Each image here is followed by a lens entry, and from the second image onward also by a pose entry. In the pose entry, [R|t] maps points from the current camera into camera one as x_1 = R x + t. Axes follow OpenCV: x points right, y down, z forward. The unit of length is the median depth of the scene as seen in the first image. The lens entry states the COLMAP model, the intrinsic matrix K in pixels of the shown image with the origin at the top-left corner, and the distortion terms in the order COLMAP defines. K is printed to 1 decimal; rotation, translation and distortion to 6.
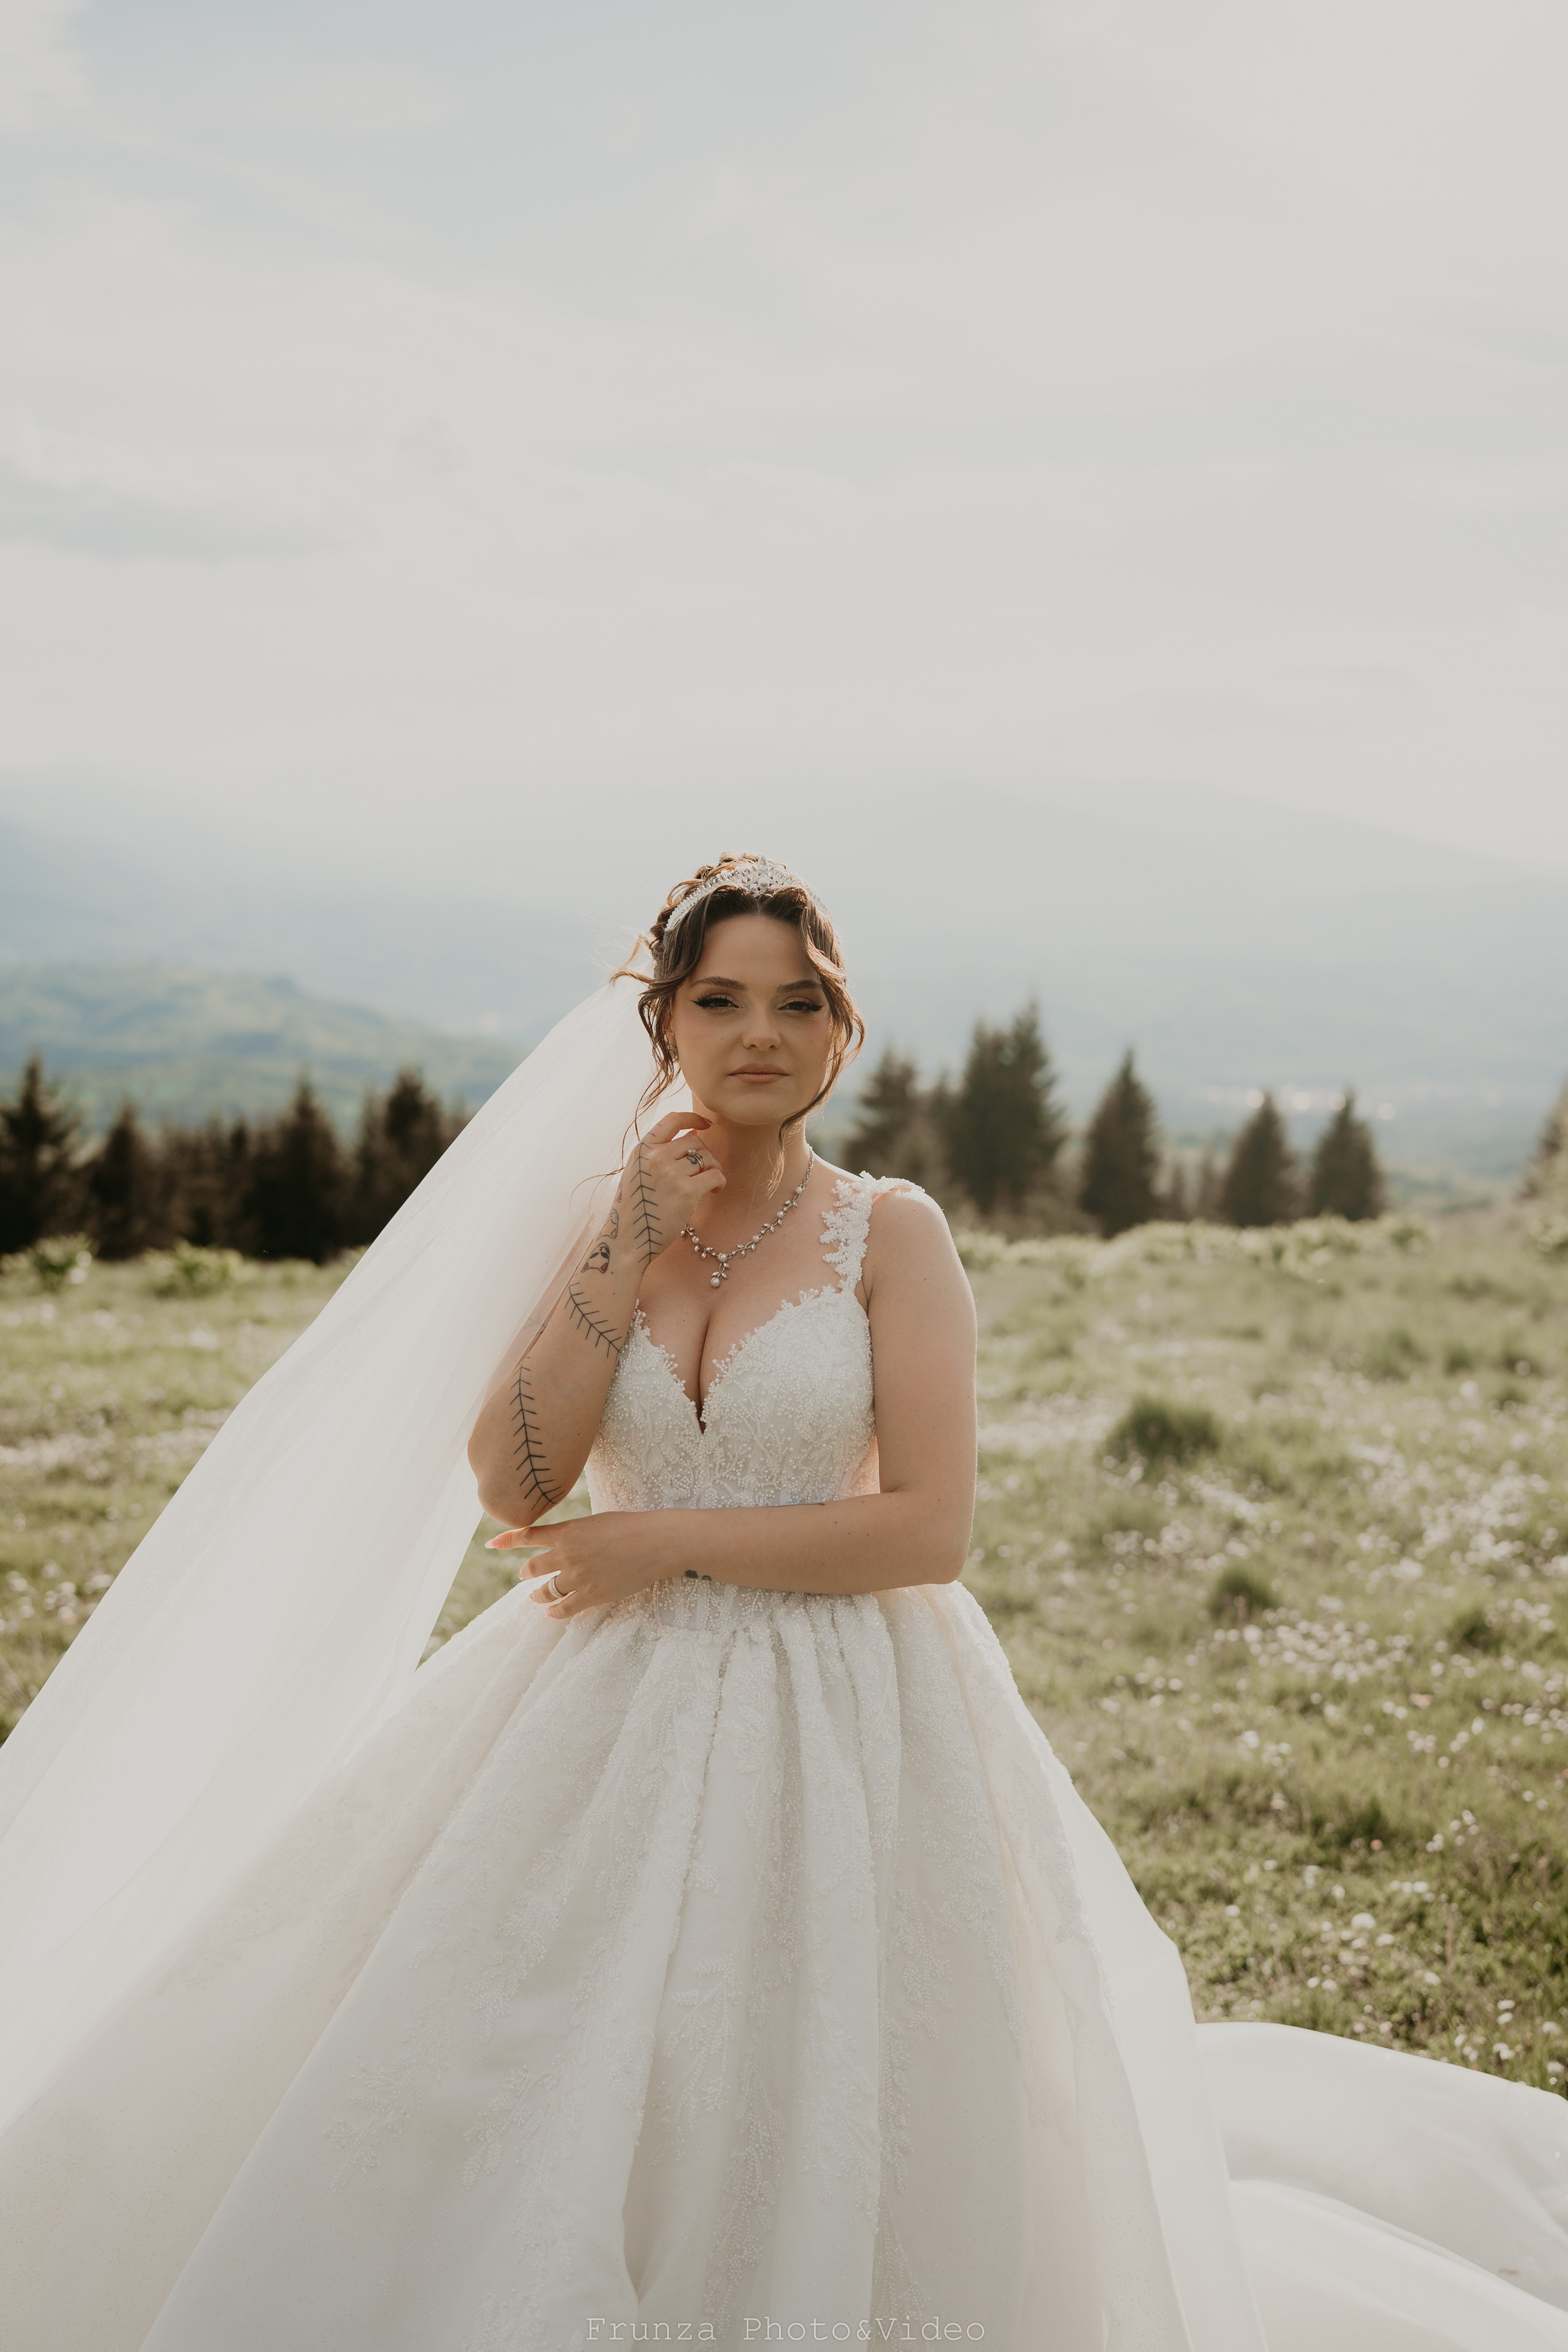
lens RADIAL K [[2378.0, 0, 798.3], [0, 2378.0, 1173.4], [0, 0, 1]] dist [-0.191176, 0.229047]
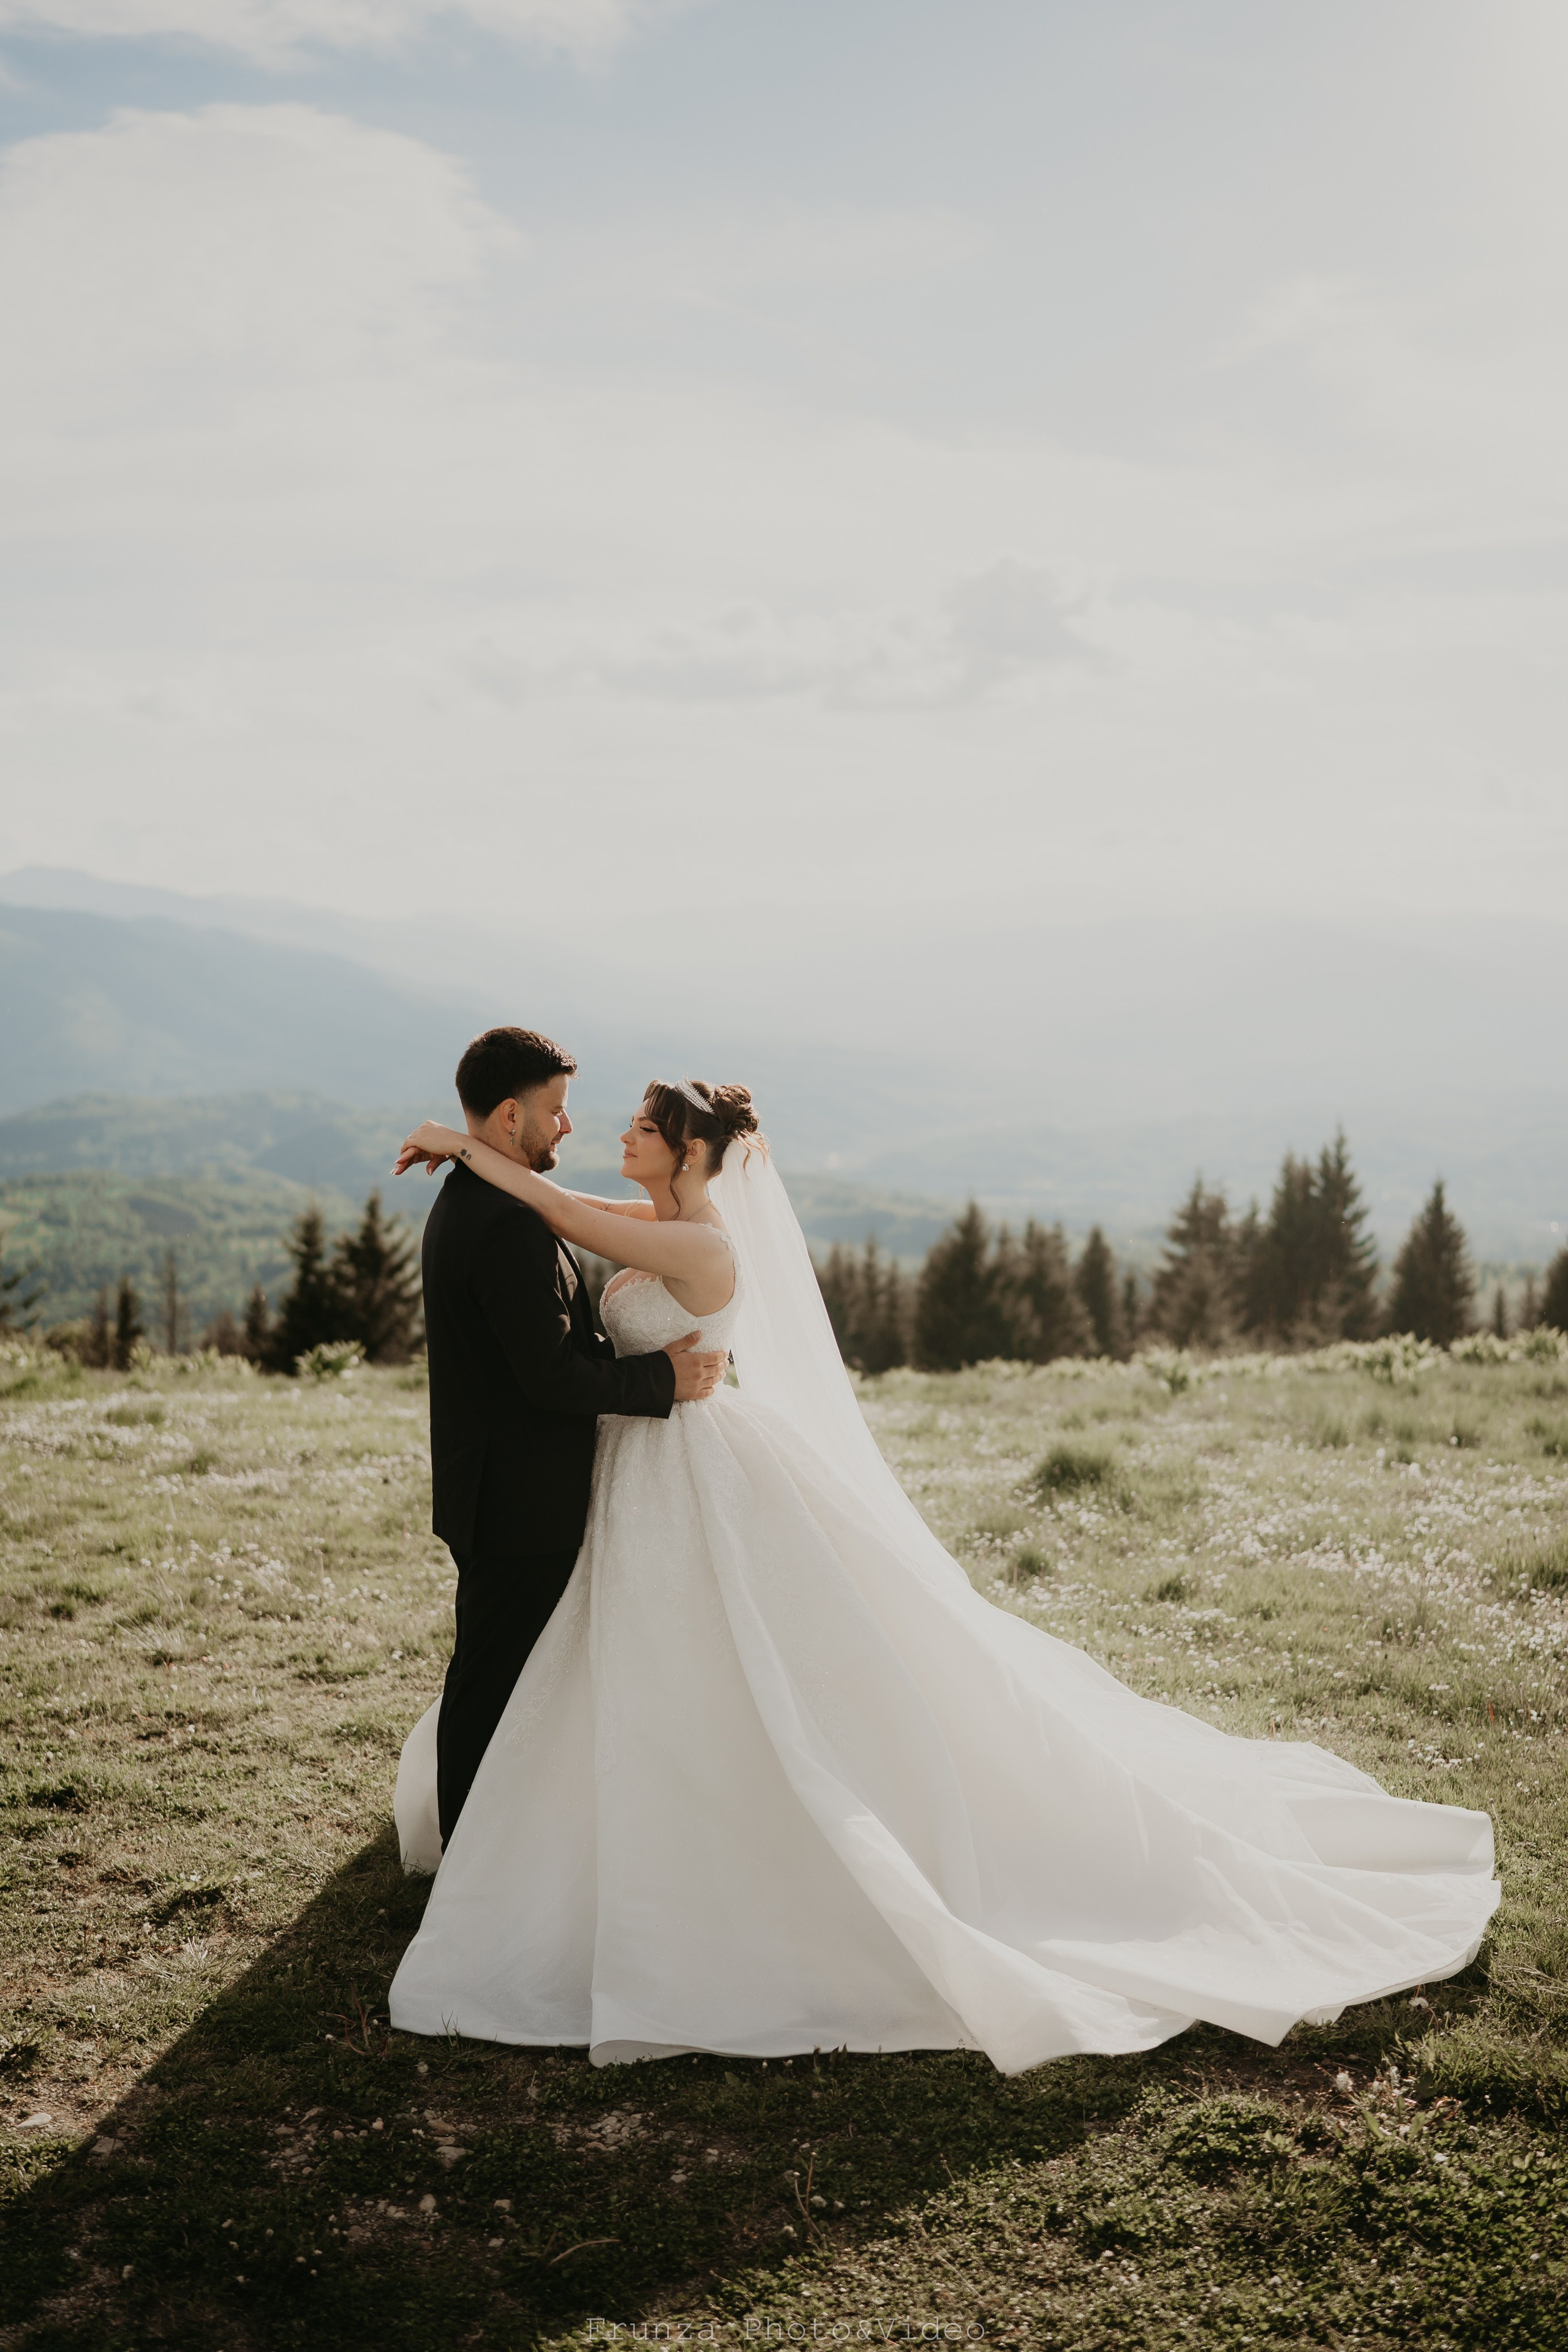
lens RADIAL K [[2338.4, 0, 770.8], [0, 2338.4, 1184.8], [0, 0, 1]] dist [-0.191087, 0.221299]
pose [[0.987762, -0.004695, -0.155895, 0.195647], [-0.003523, 0.998620, -0.052398, 0.019447], [0.155926, 0.052306, 0.986383, -0.299434]]
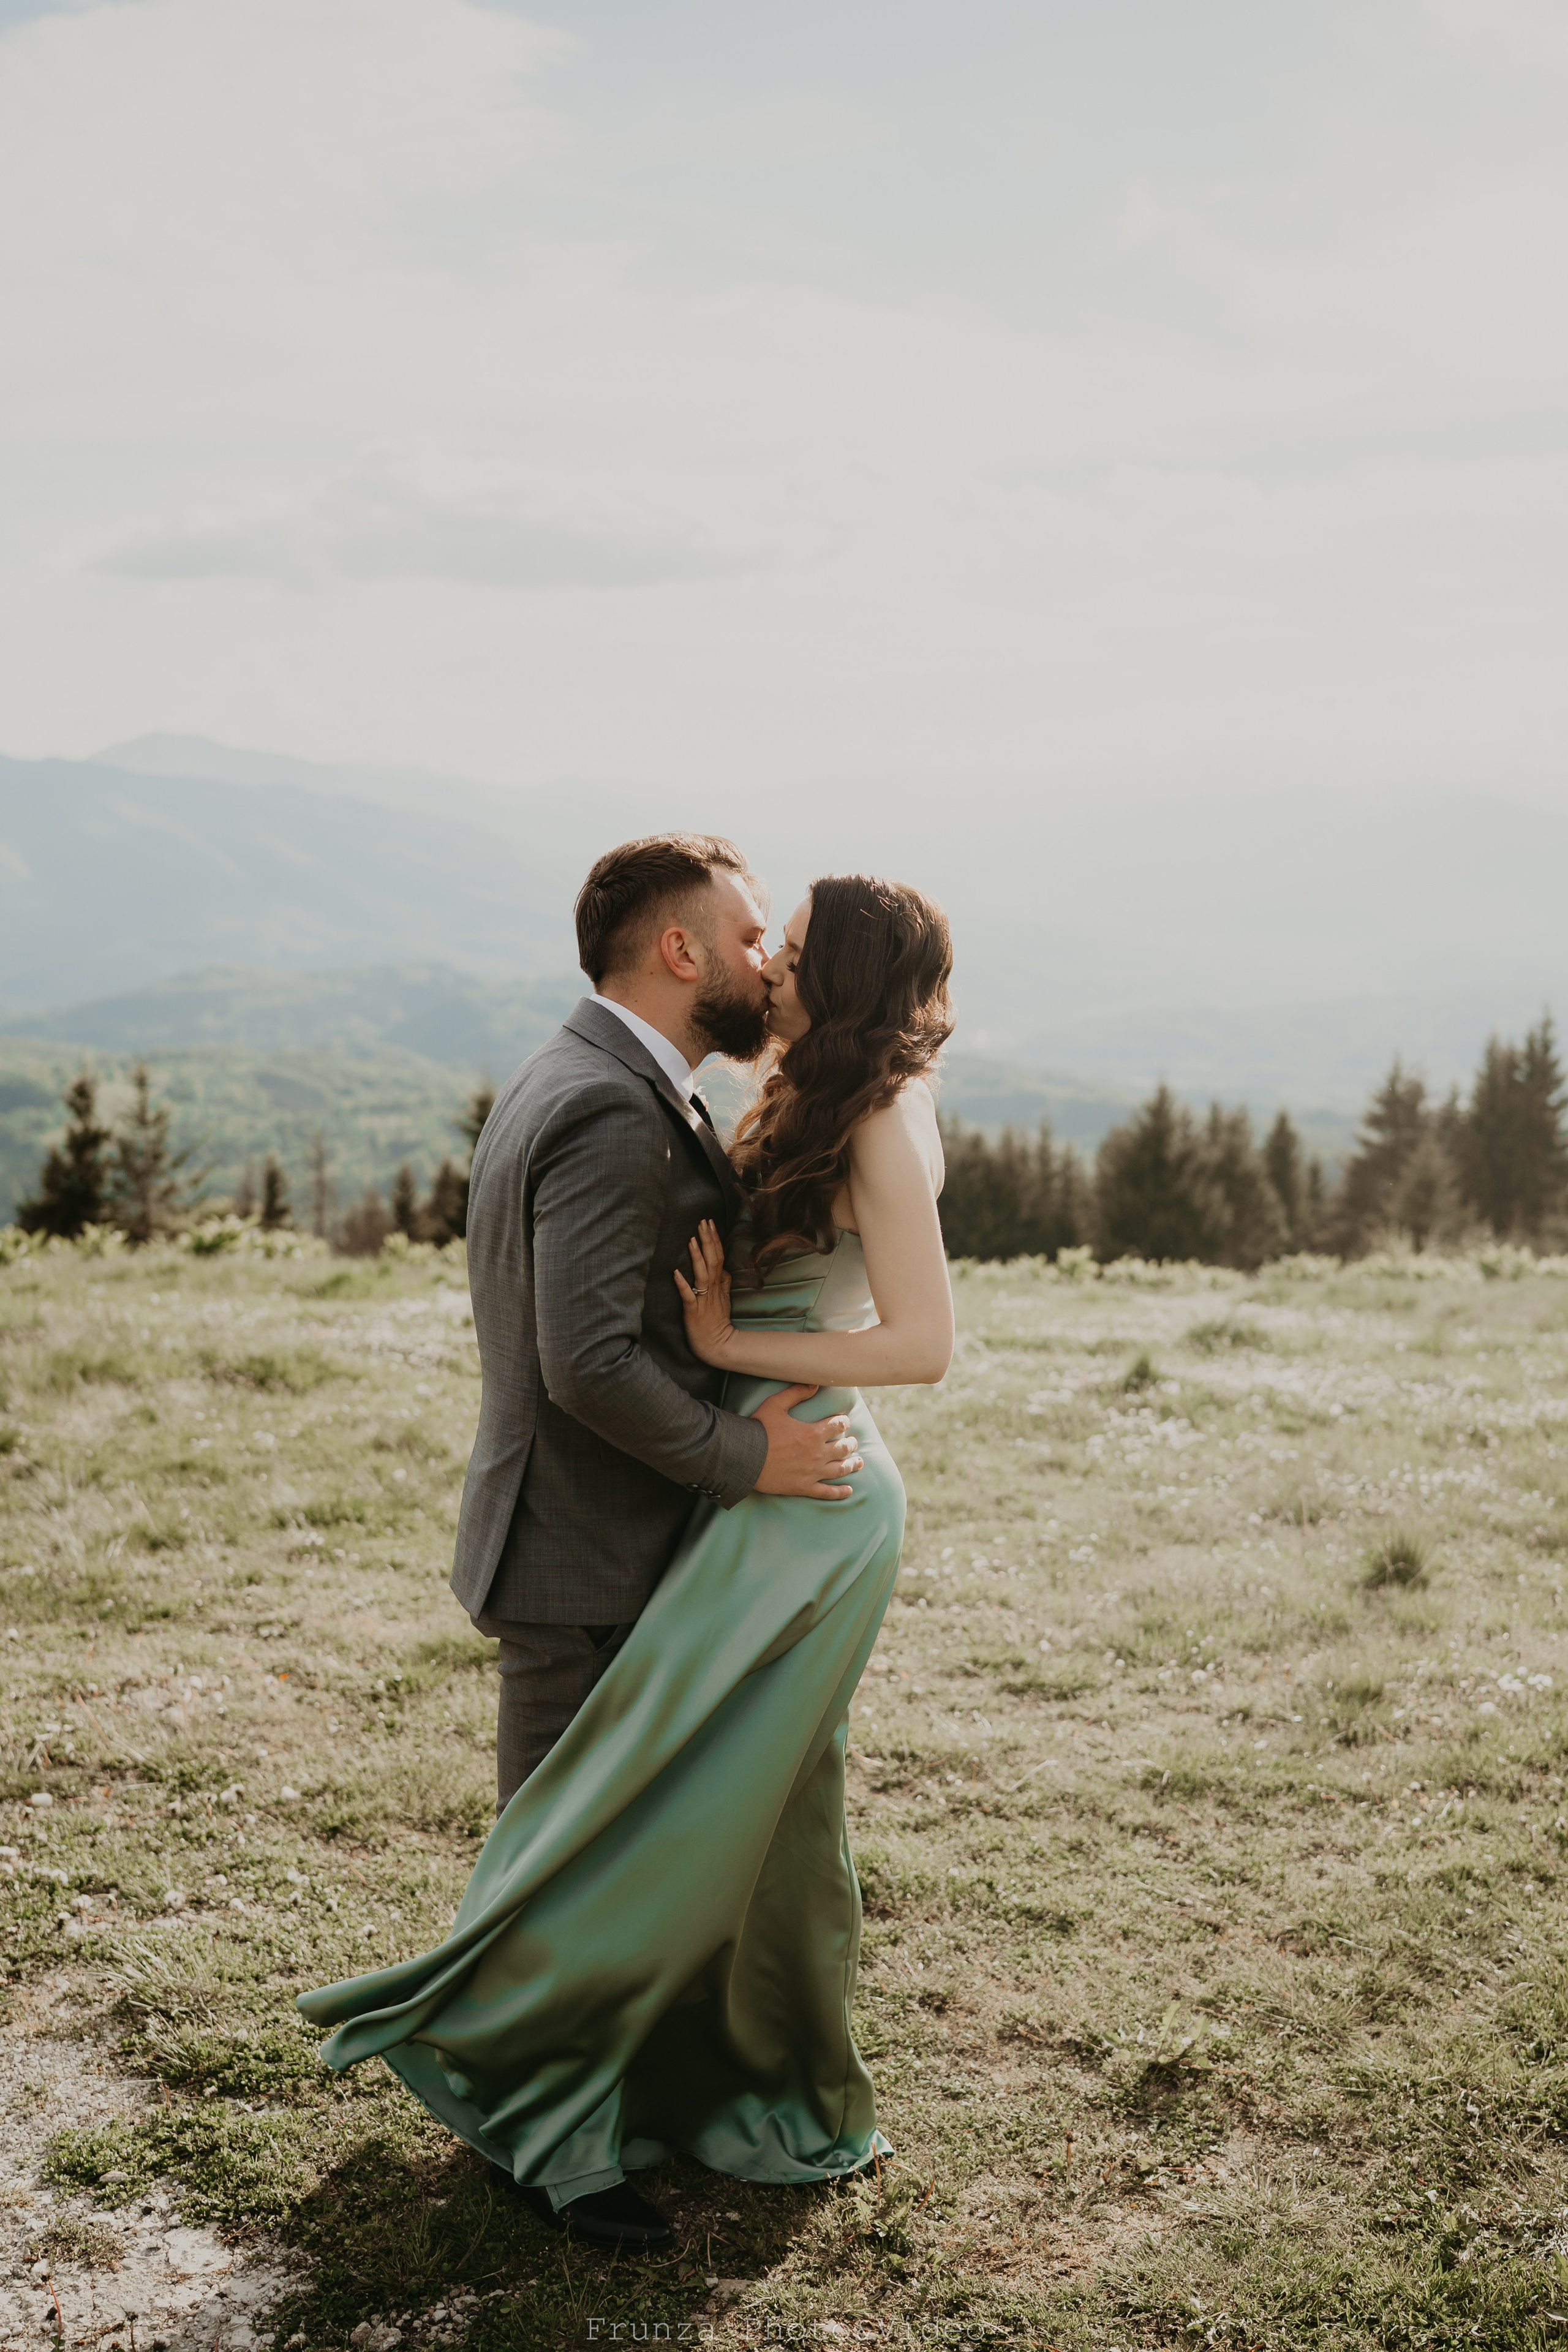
lens RADIAL K [[2417.1, 0, 801.3], [0, 2417.1, 1163.4], [0, 0, 1]] dist [-0.191860, 0.212174]
pose [[0.979364, 0.011751, -0.201761, -0.040702], [-0.014174, 0.999844, -0.010569, 0.014922], [0.201606, 0.013210, 0.979378, -0.151534]]
